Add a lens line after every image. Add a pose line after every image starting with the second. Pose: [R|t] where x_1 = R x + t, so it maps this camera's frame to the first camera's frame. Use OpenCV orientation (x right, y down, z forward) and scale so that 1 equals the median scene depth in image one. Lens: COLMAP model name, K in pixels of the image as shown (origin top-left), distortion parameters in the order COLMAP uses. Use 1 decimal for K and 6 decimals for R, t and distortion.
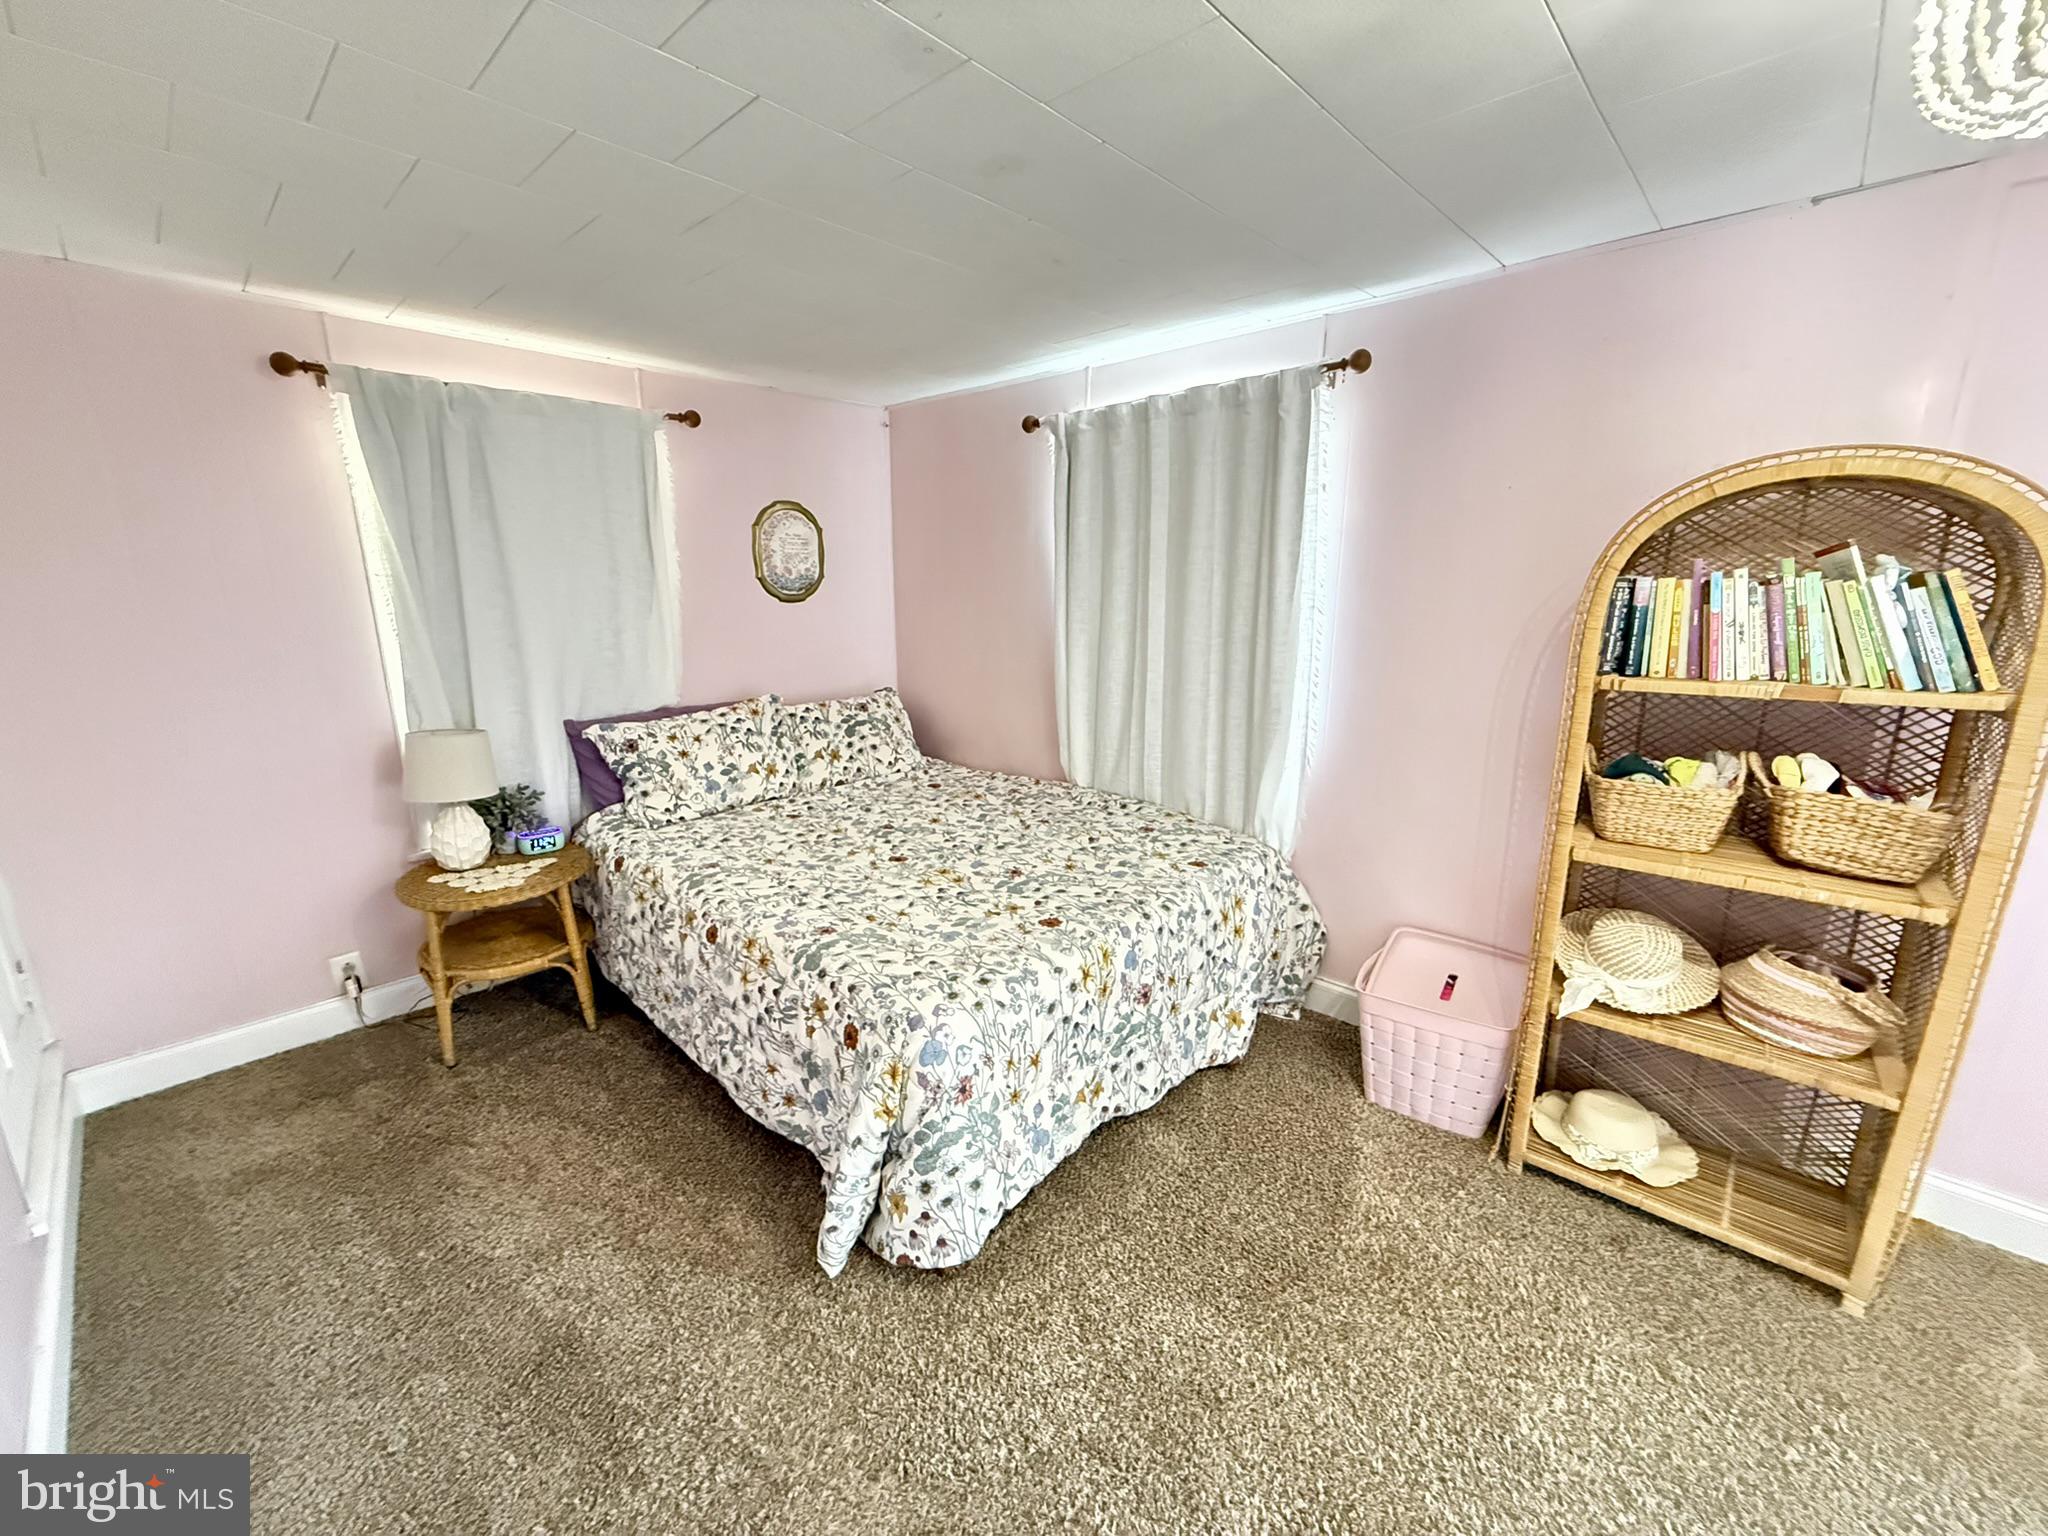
lens RADIAL K [[810.8, 0, 1010.0], [0, 810.8, 765.3], [0, 0, 1]] dist [-0.000775, -0.000499]
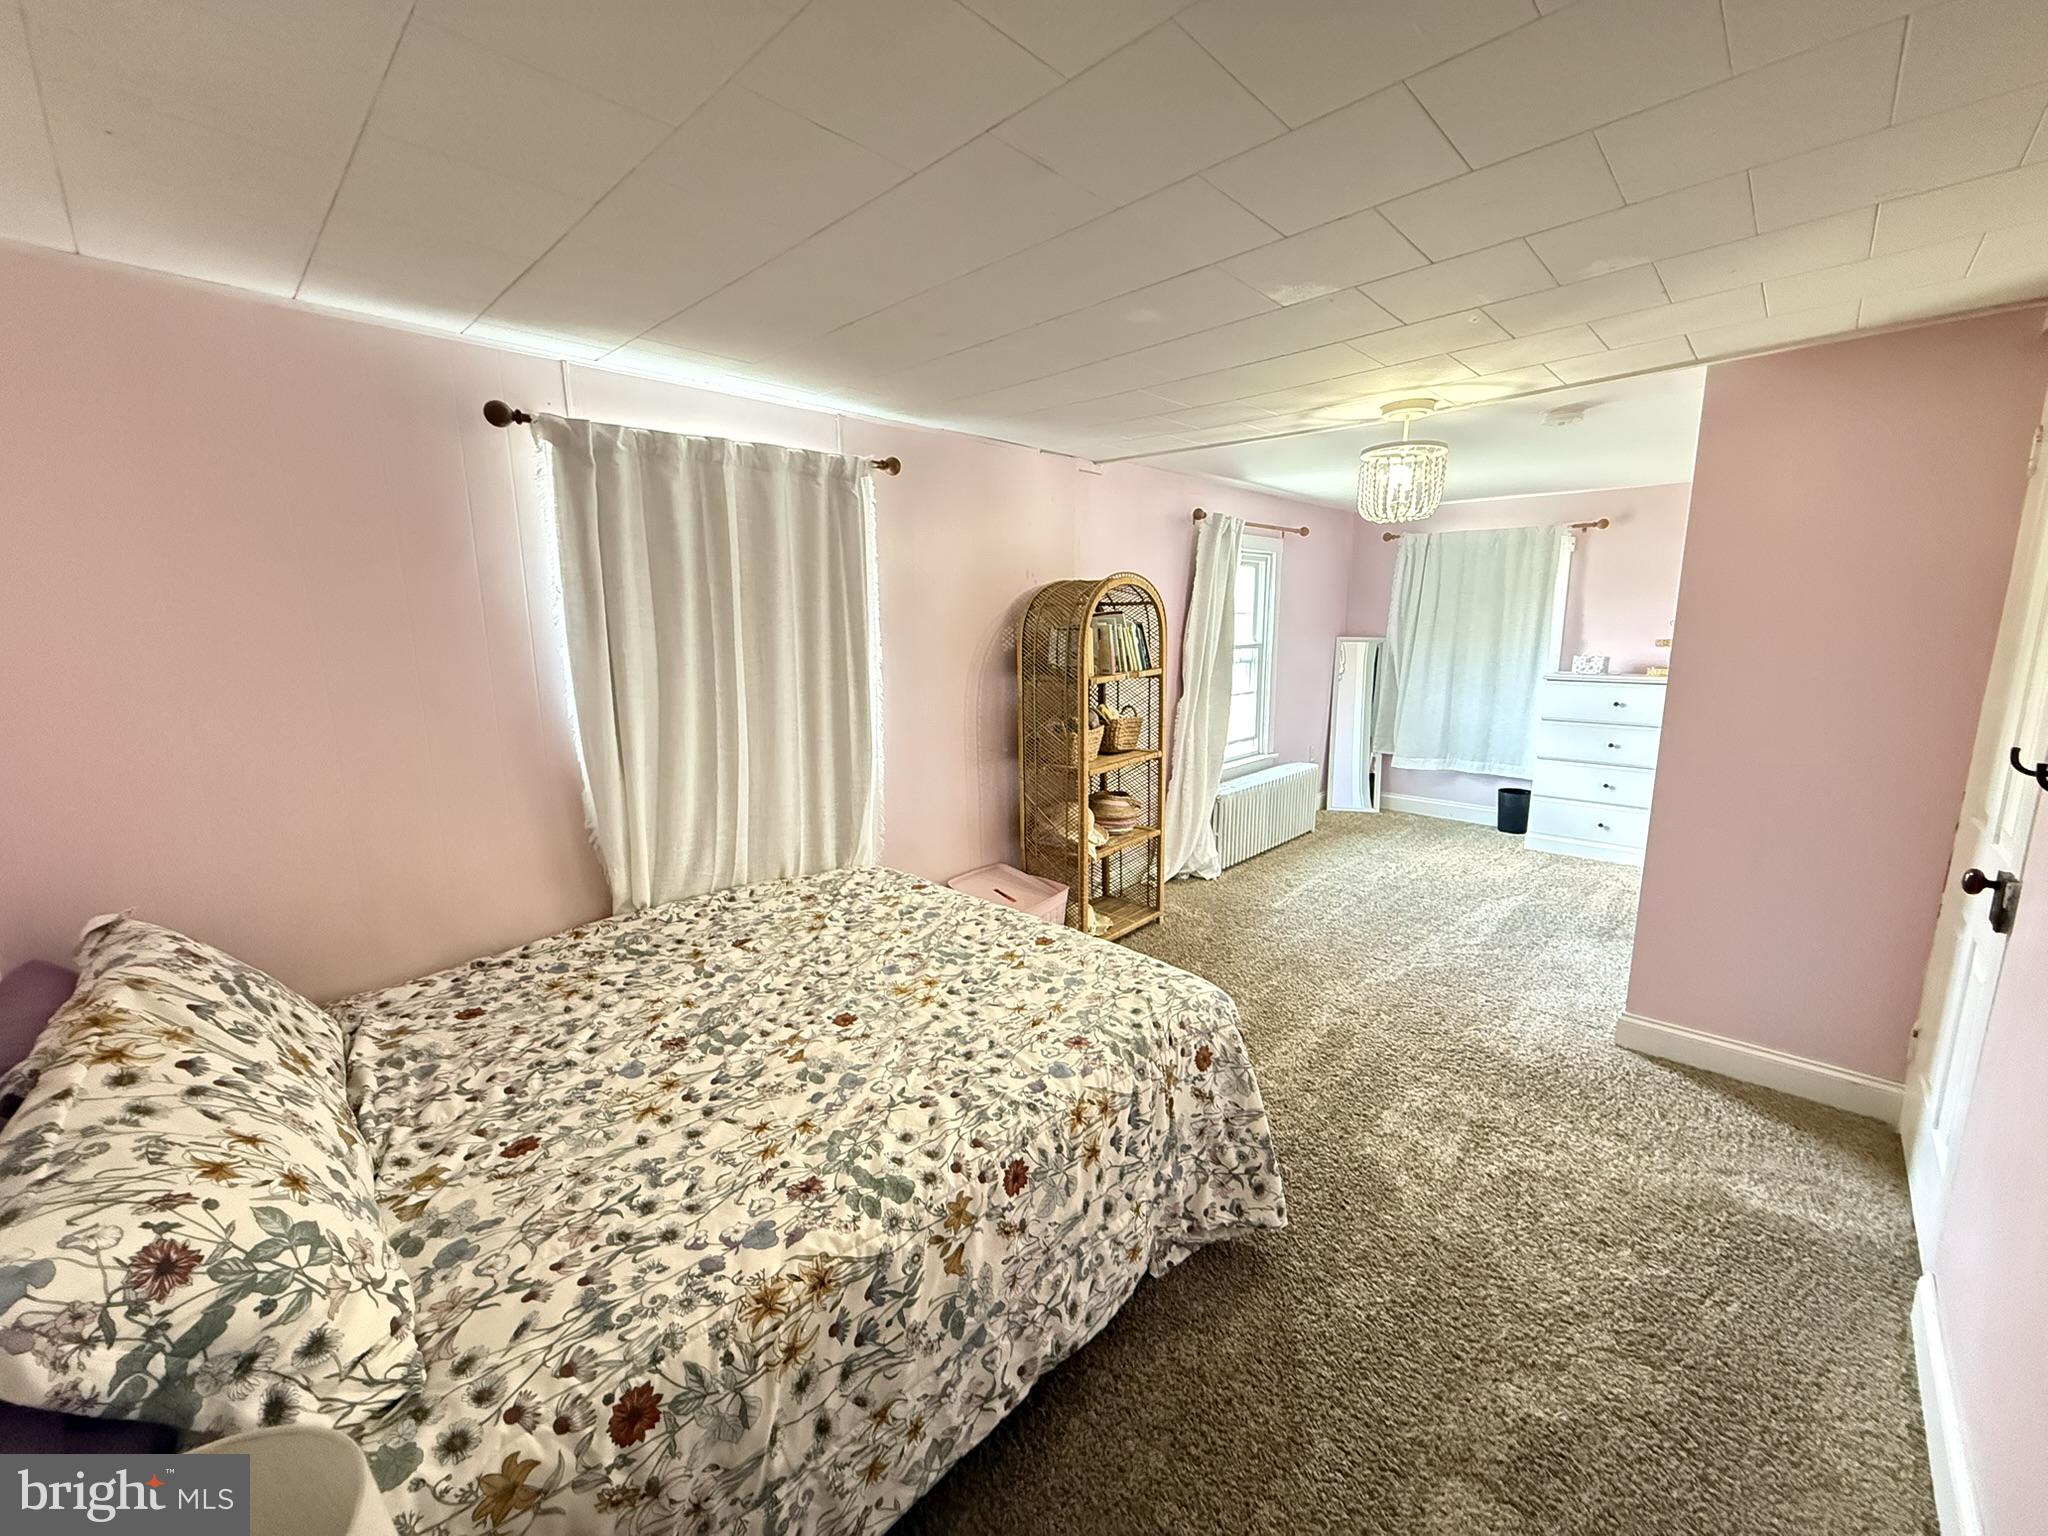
lens RADIAL K [[810.8, 0, 1019.6], [0, 810.8, 766.5], [0, 0, 1]] dist [-0.000775, -0.000499]
pose [[0.006786, -0.179944, 0.983654, -0.861460], [0.241157, 0.954937, 0.173027, -0.202451], [-0.970462, 0.236041, 0.049875, 0.797002]]
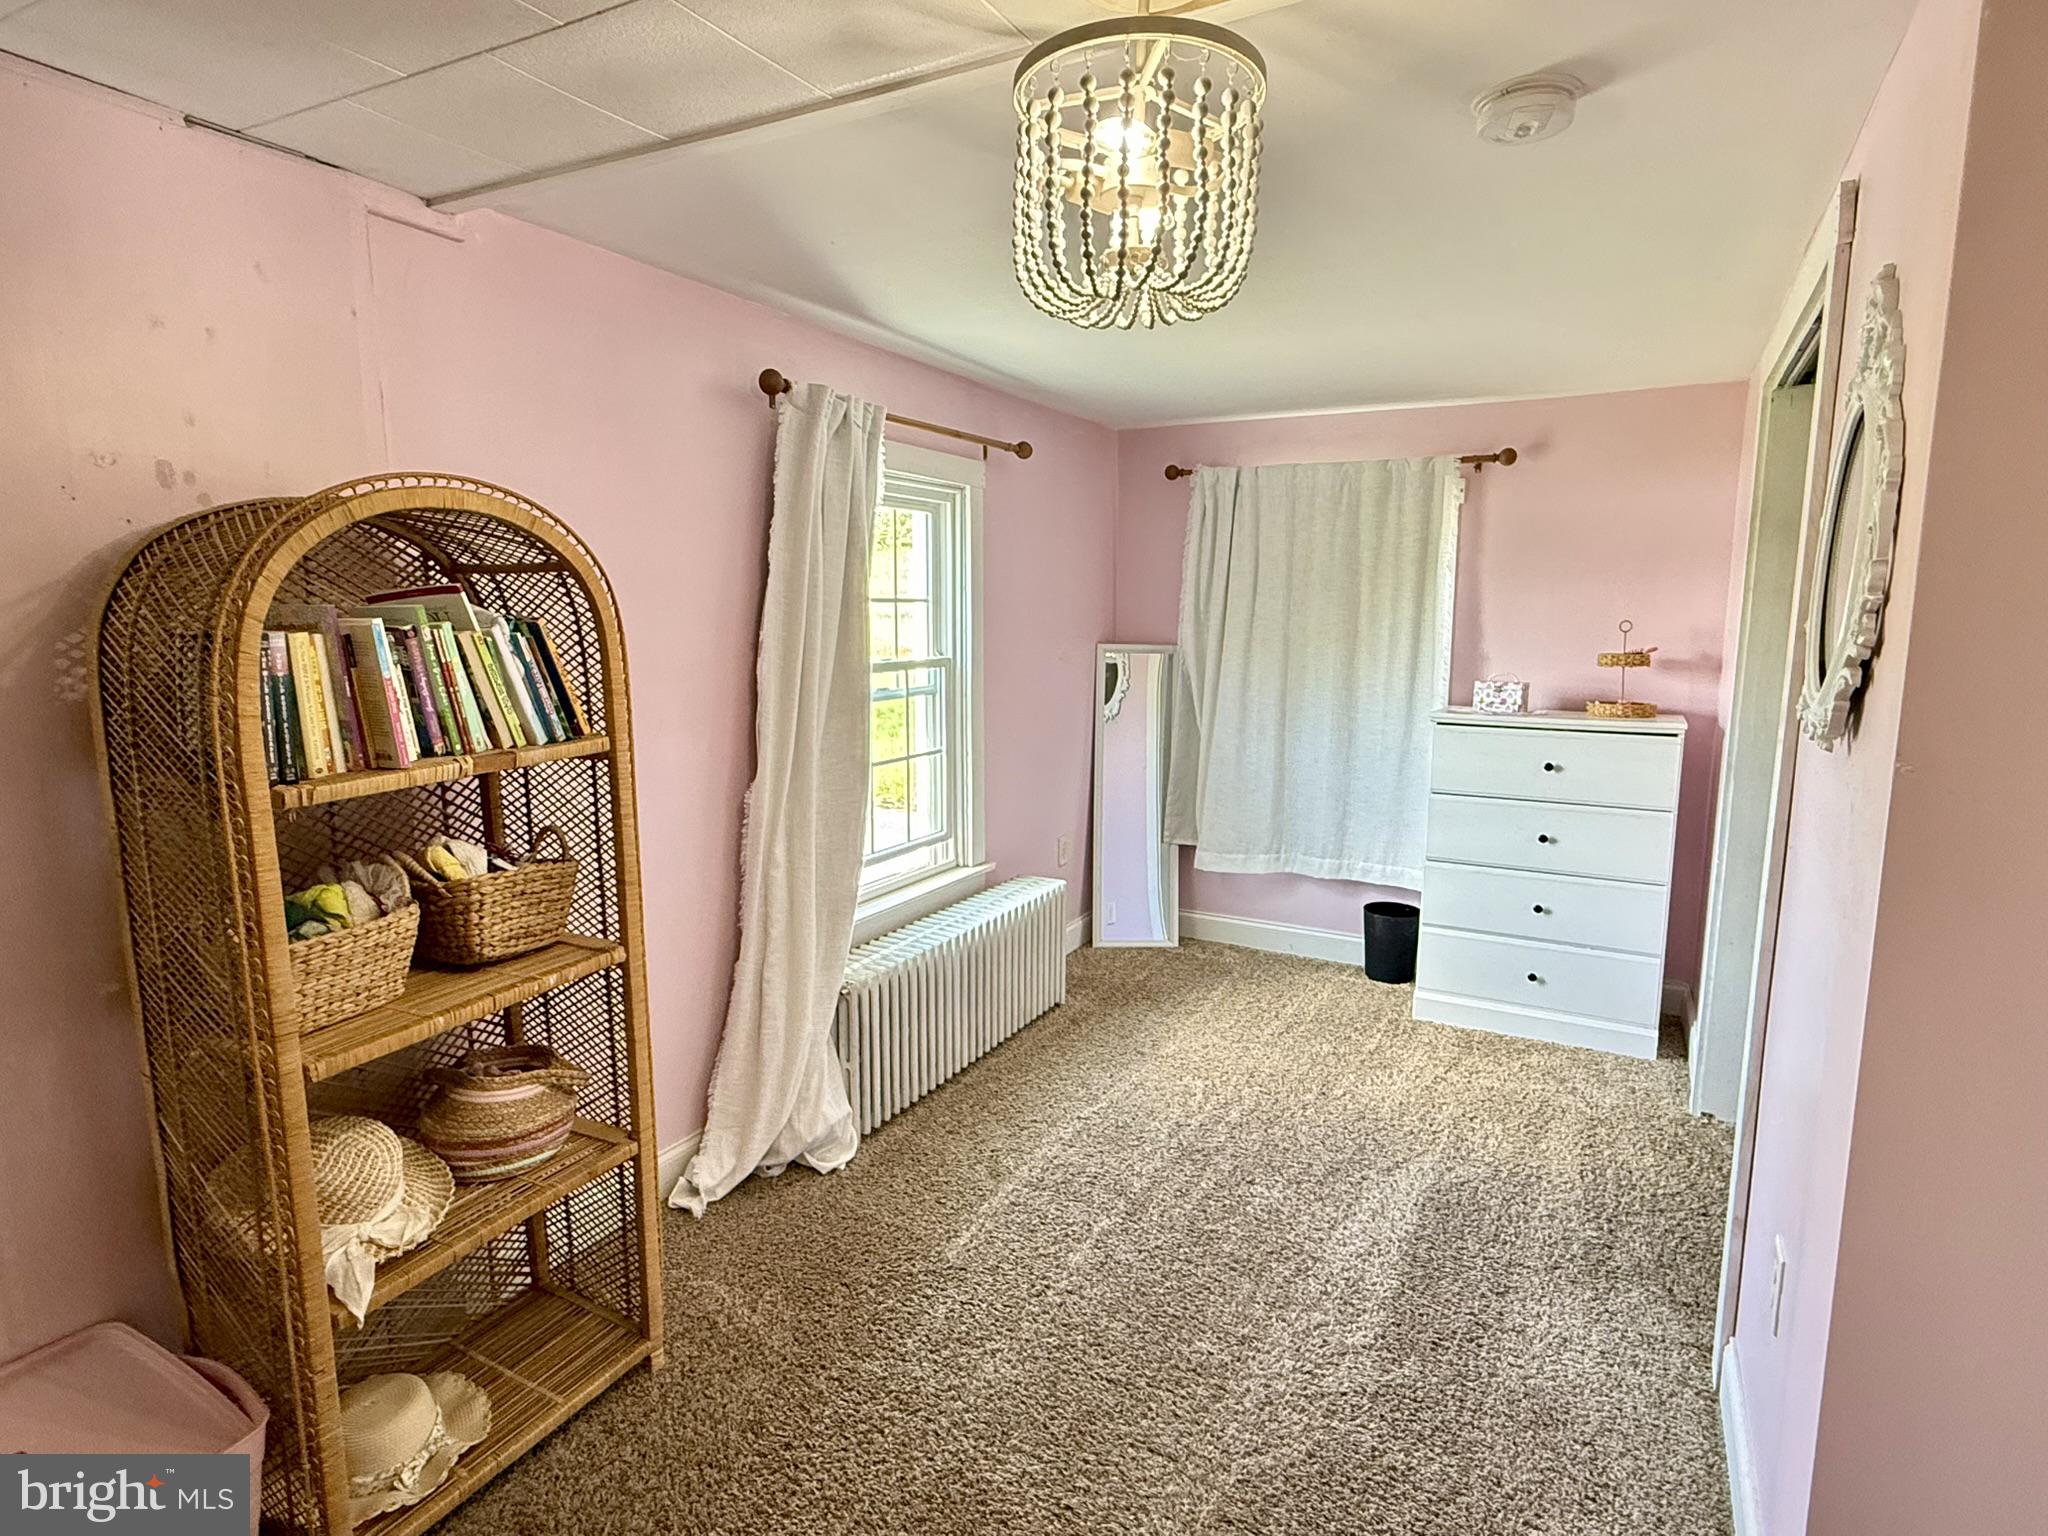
lens RADIAL K [[1084.7, 0, 1022.2], [0, 1084.7, 766.5], [0, 0, 1]] dist [0.000260, -0.000029]
pose [[-0.249008, -0.142591, 0.957947, -0.145533], [0.221198, 0.954587, 0.199589, -0.119236], [-0.942903, 0.261595, -0.206159, 0.450566]]
